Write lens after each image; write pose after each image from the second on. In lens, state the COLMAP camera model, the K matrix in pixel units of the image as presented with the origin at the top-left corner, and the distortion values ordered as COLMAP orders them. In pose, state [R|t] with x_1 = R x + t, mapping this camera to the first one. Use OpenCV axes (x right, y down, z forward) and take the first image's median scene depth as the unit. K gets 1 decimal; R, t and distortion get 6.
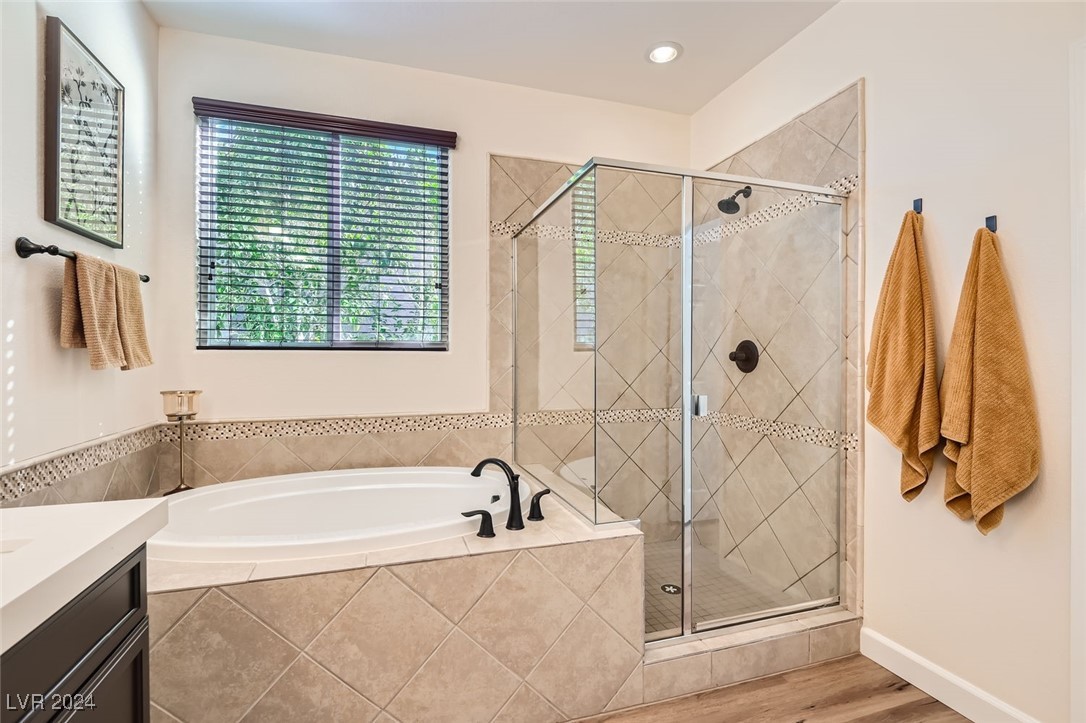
lens RADIAL K [[499.4, 0, 540.8], [0, 499.4, 361.9], [0, 0, 1]] dist [0.019930, -0.019826]
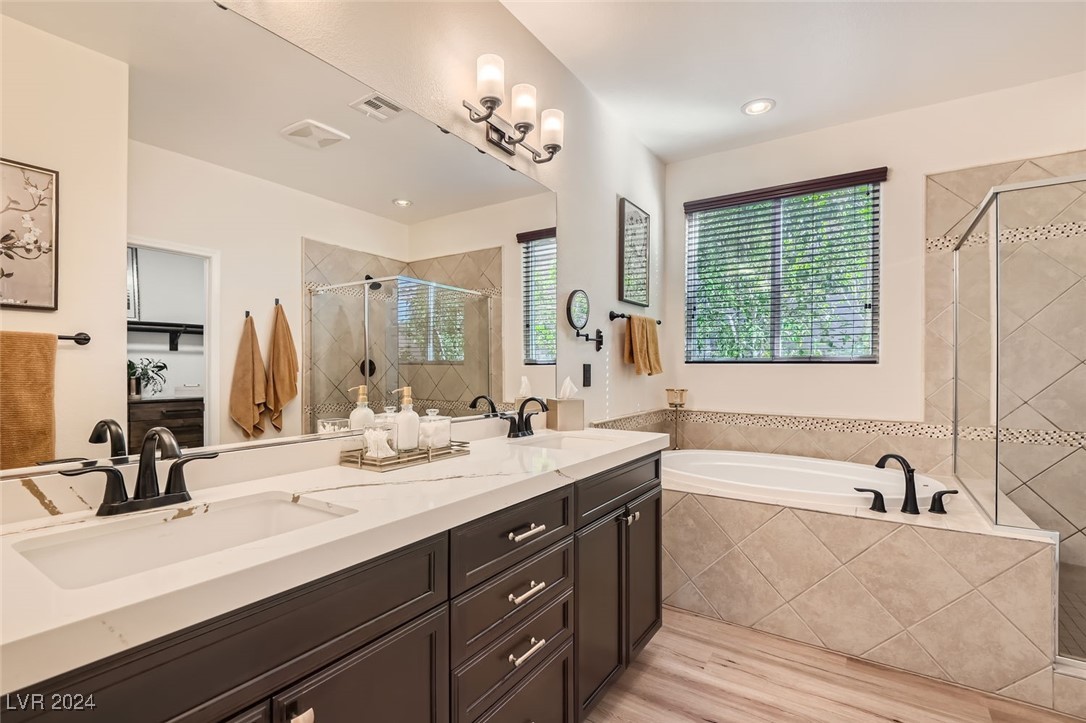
lens RADIAL K [[499.4, 0, 540.8], [0, 499.4, 361.9], [0, 0, 1]] dist [0.019930, -0.019826]
pose [[0.628298, -0.006734, -0.777944, 0.337103], [-0.010571, 0.999796, -0.017192, 0.002241], [0.777901, 0.019026, 0.628099, -0.454861]]
